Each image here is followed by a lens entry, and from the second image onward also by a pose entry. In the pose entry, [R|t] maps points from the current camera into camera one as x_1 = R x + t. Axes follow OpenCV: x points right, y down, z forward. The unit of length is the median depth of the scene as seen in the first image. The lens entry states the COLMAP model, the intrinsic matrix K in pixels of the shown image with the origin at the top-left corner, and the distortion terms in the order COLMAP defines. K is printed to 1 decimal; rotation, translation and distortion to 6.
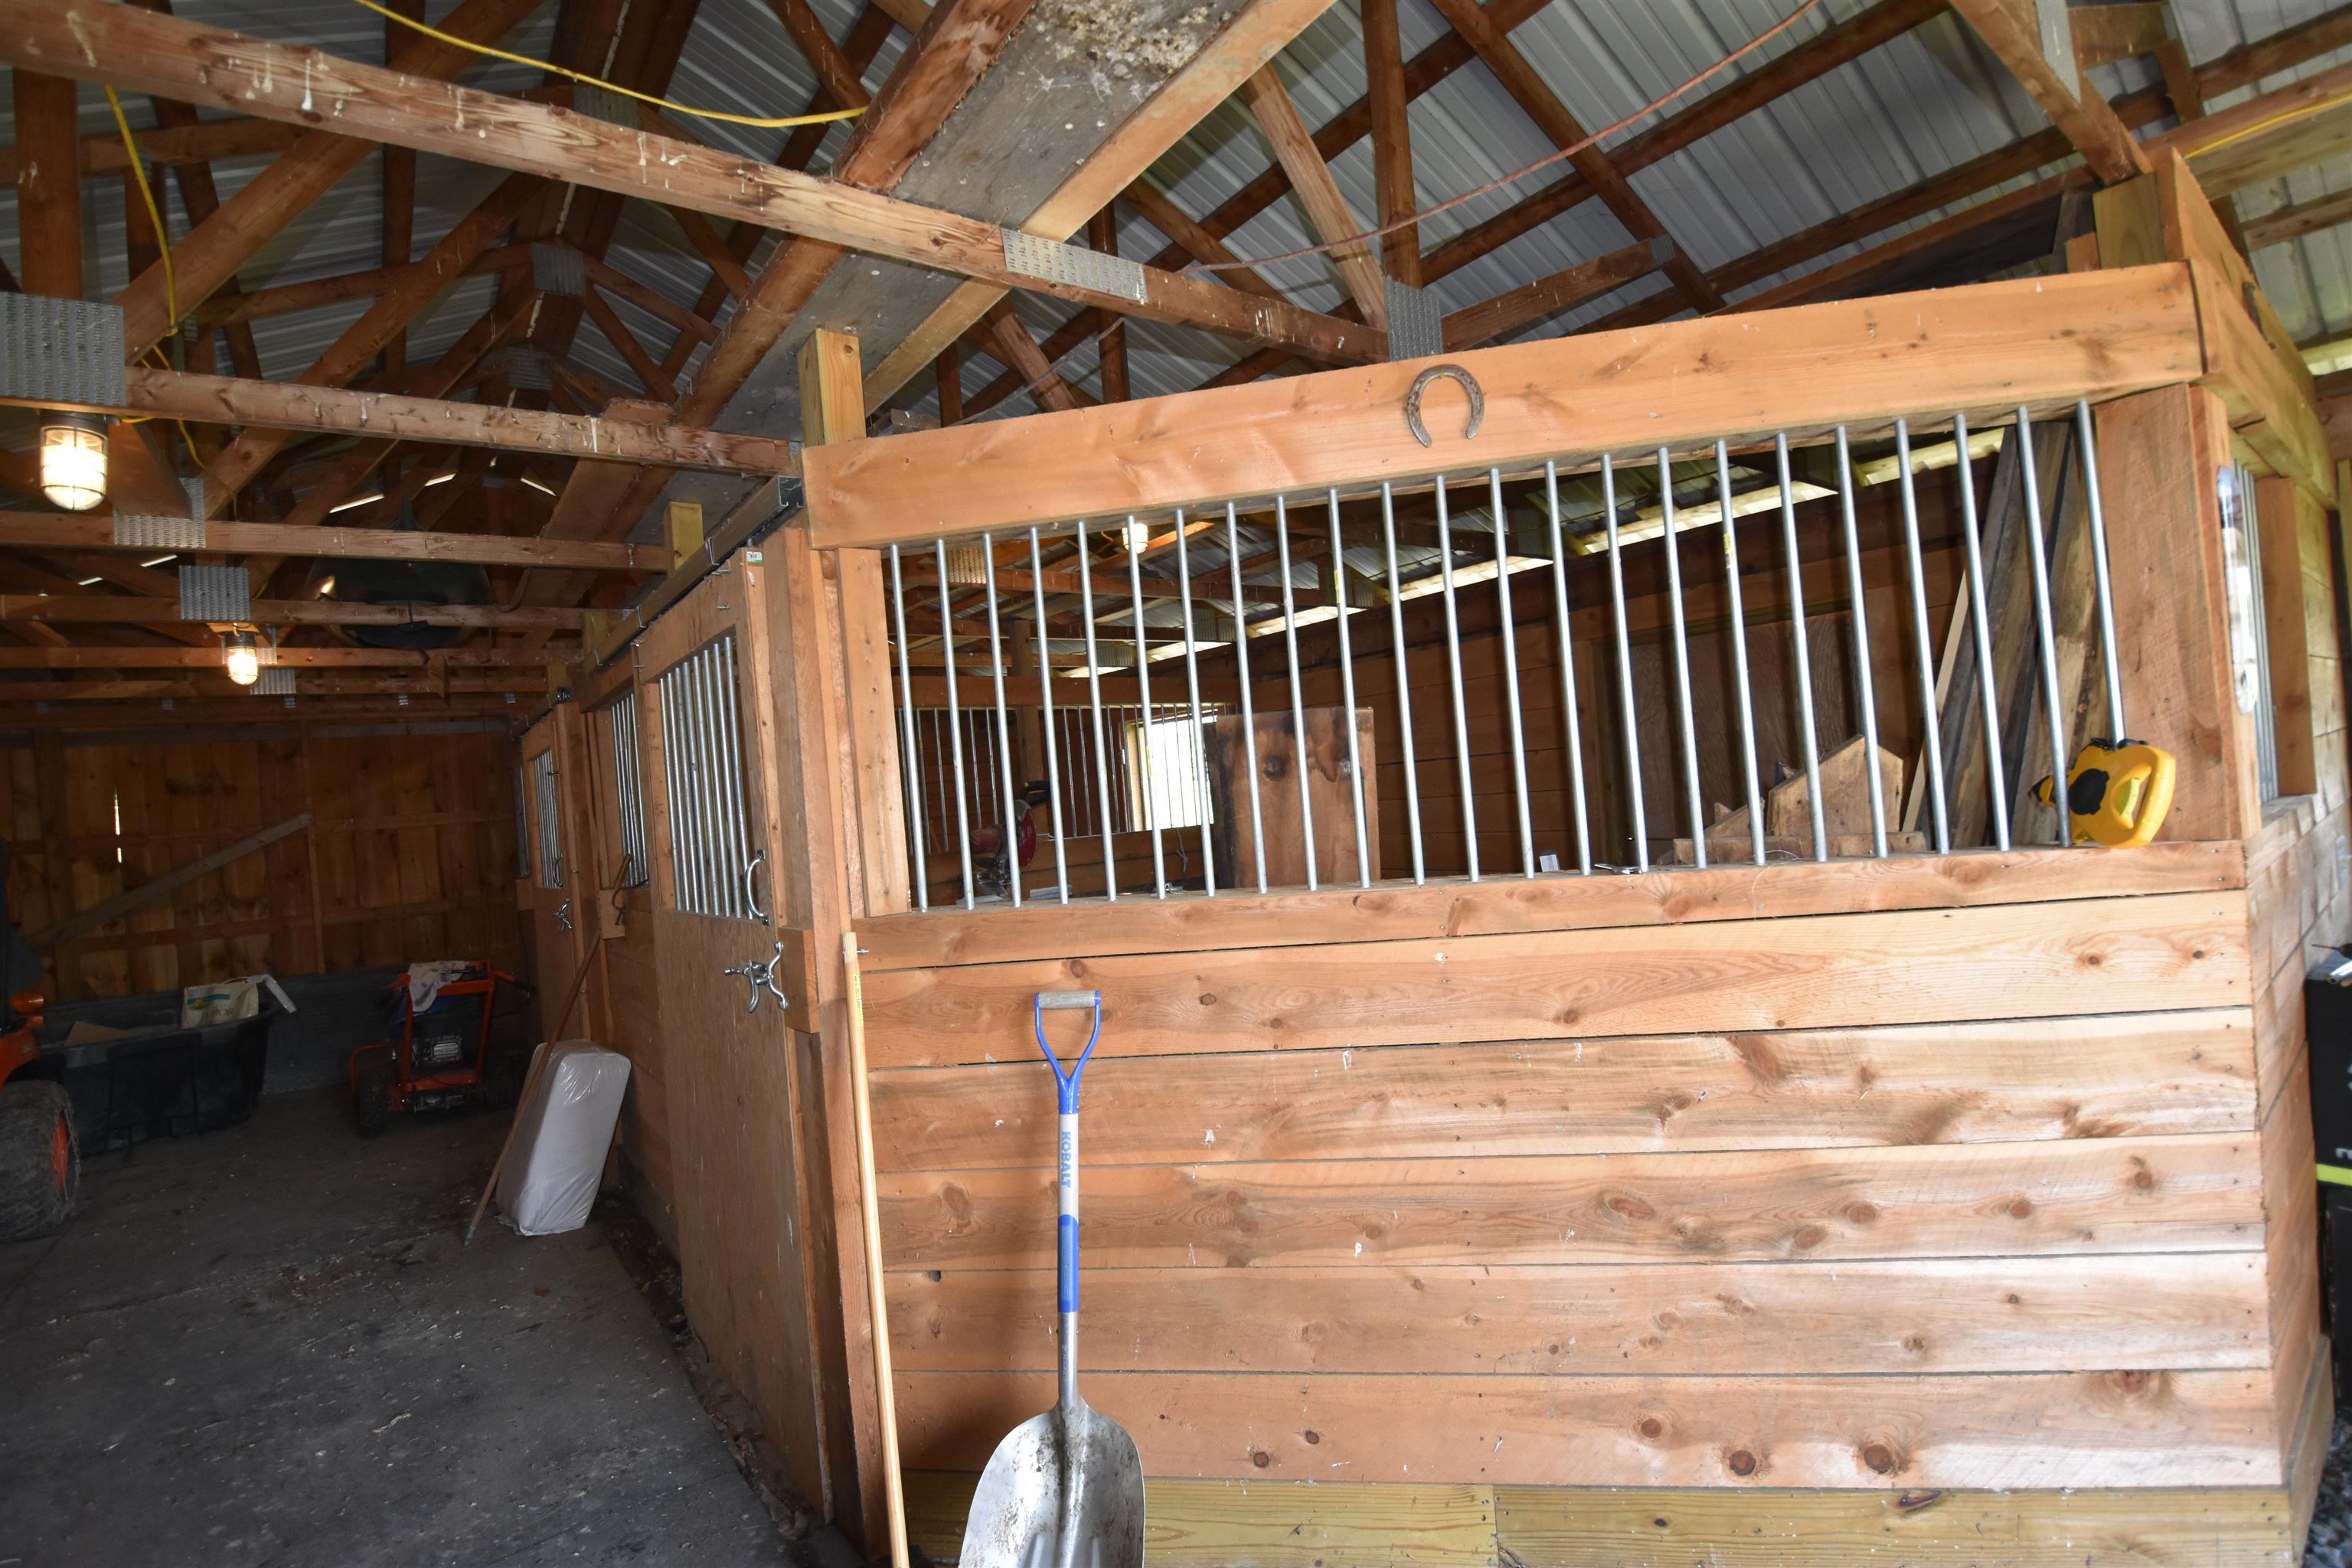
lens RADIAL K [[1071.4, 0, 1187.8], [0, 1071.4, 771.8], [0, 0, 1]] dist [0.000628, -0.015884]
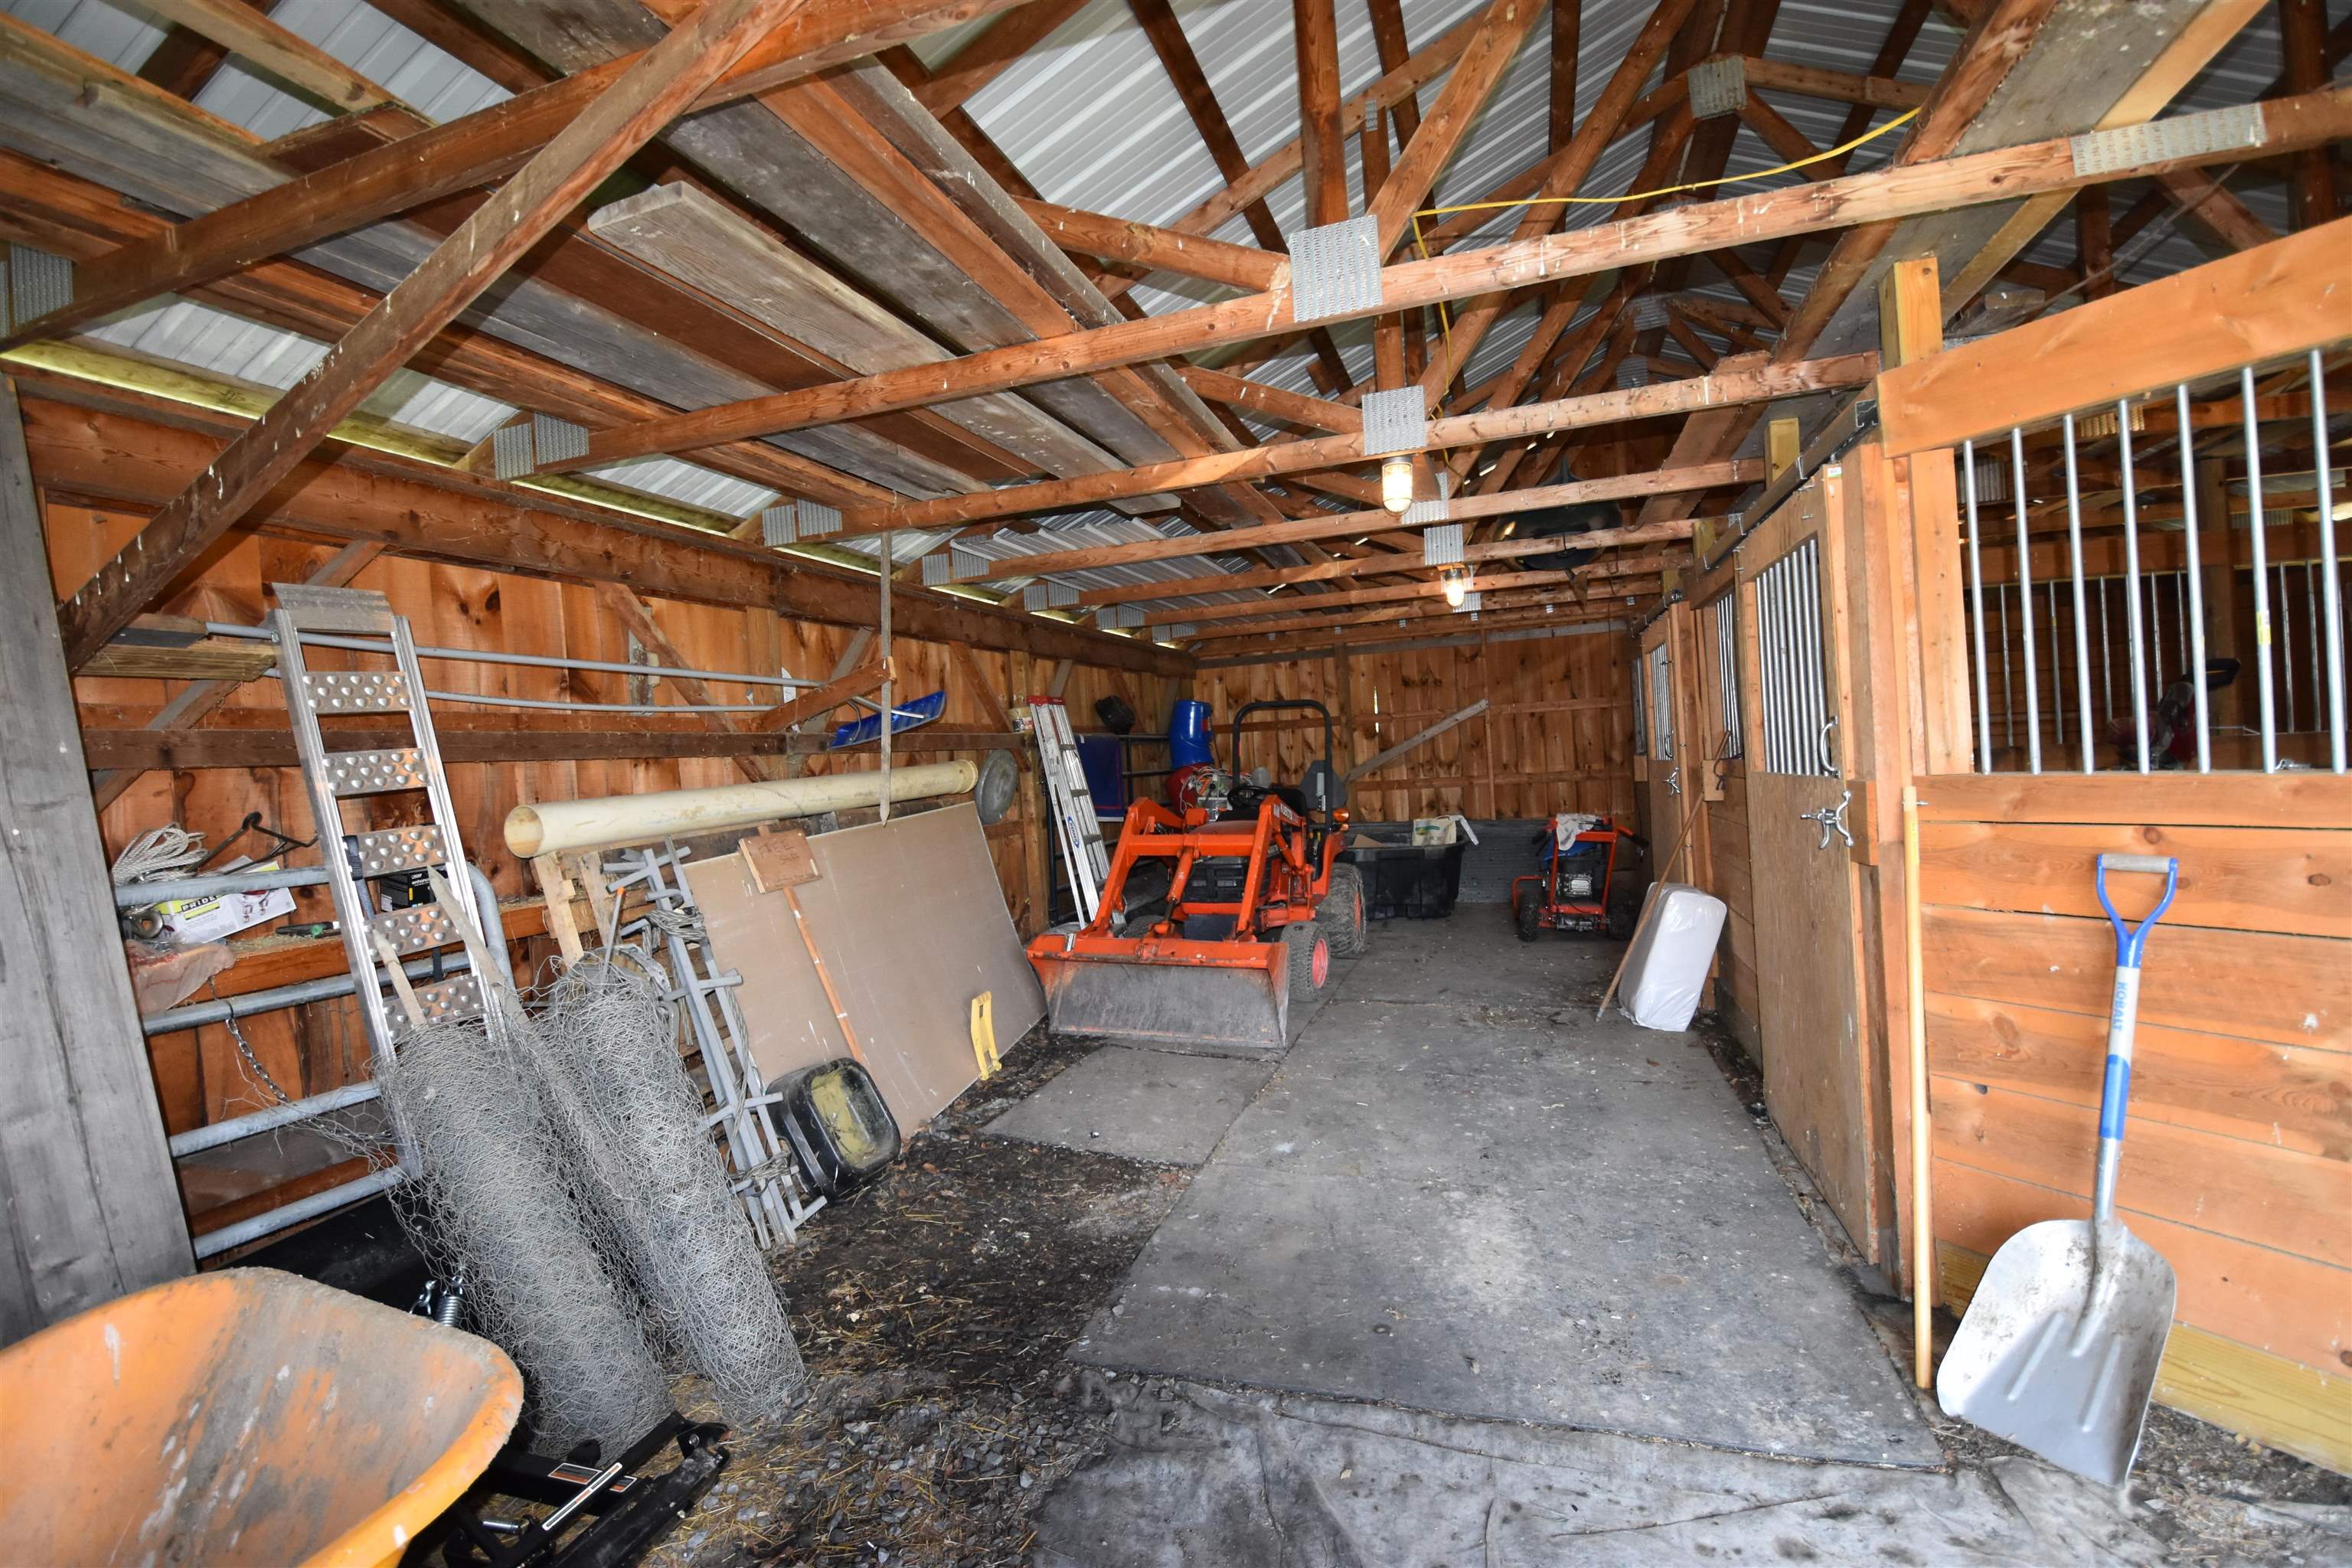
lens RADIAL K [[1071.4, 0, 1153.5], [0, 1071.4, 771.7], [0, 0, 1]] dist [0.000628, -0.015884]
pose [[0.559306, 0.057847, -0.826941, 0.190402], [0.024494, 0.995973, 0.086238, 0.012836], [0.828599, -0.068489, 0.555637, -0.344399]]
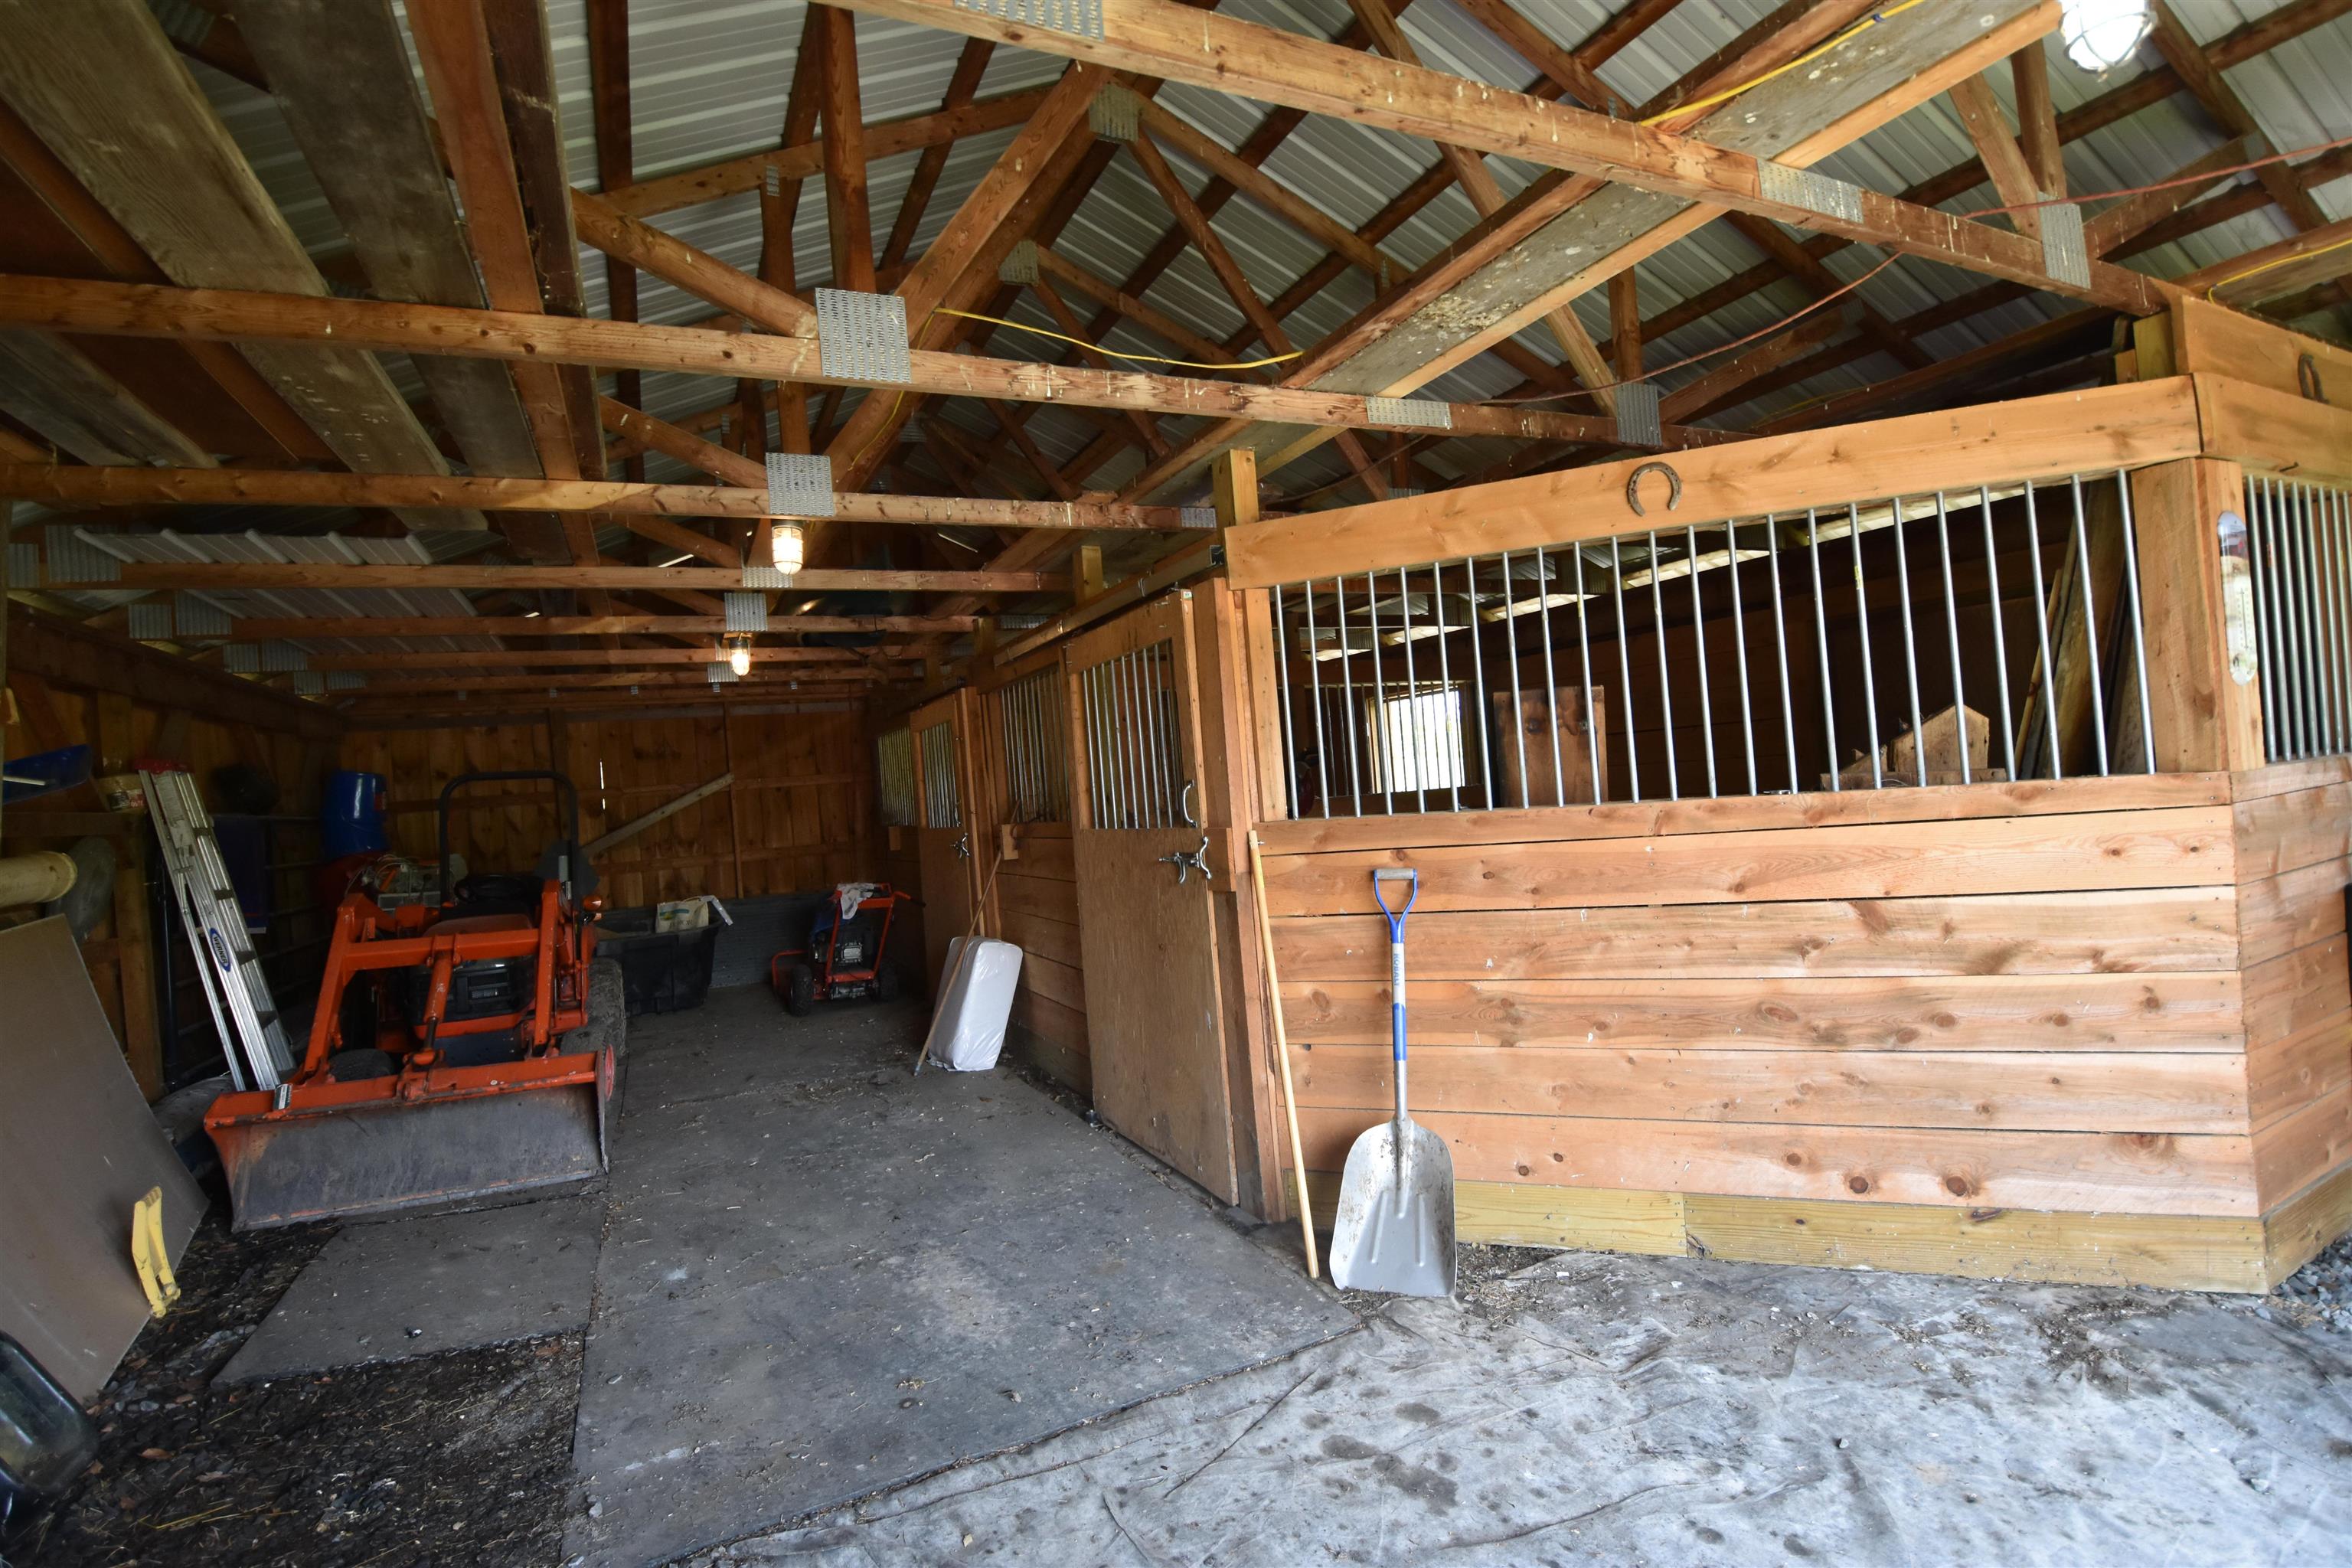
lens RADIAL K [[1071.4, 0, 1181.6], [0, 1071.4, 763.3], [0, 0, 1]] dist [0.000628, -0.015884]
pose [[0.978639, 0.004351, -0.205541, -0.095099], [-0.001675, 0.999912, 0.013193, 0.029546], [0.205580, -0.012567, 0.978560, -0.583142]]
